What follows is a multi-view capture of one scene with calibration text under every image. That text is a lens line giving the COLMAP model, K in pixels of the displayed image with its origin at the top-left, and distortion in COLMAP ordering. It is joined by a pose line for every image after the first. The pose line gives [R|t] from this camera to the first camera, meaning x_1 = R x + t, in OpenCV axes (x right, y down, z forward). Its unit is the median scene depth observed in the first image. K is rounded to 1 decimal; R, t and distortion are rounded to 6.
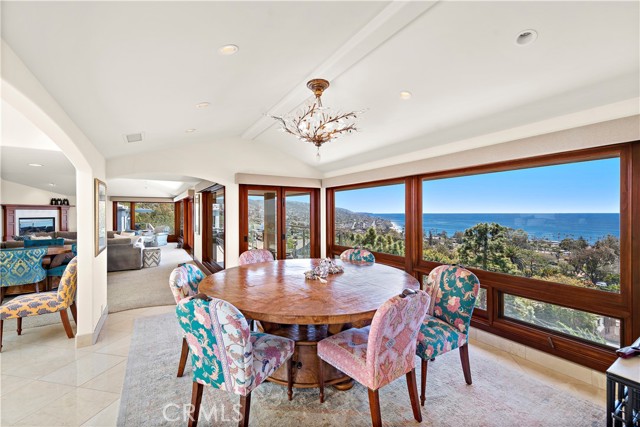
lens RADIAL K [[270.0, 0, 316.5], [0, 270.0, 213.5], [0, 0, 1]] dist [0.012251, -0.002203]
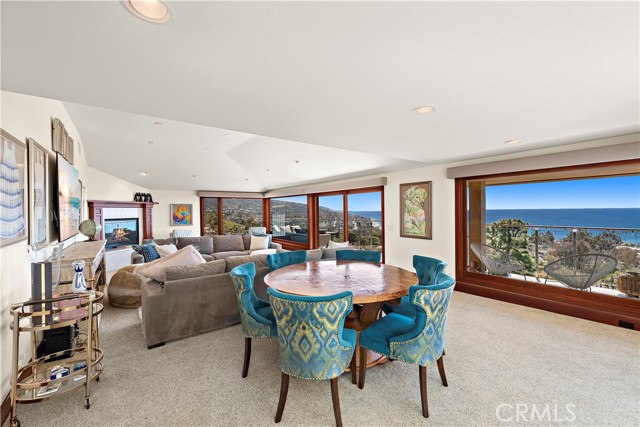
lens RADIAL K [[270.0, 0, 315.9], [0, 270.0, 211.2], [0, 0, 1]] dist [0.012251, -0.002203]
pose [[0.997142, -0.010068, 0.074883, -0.543610], [0.010273, 0.999944, -0.002356, 0.002341], [-0.074855, 0.003118, 0.997190, 0.219600]]
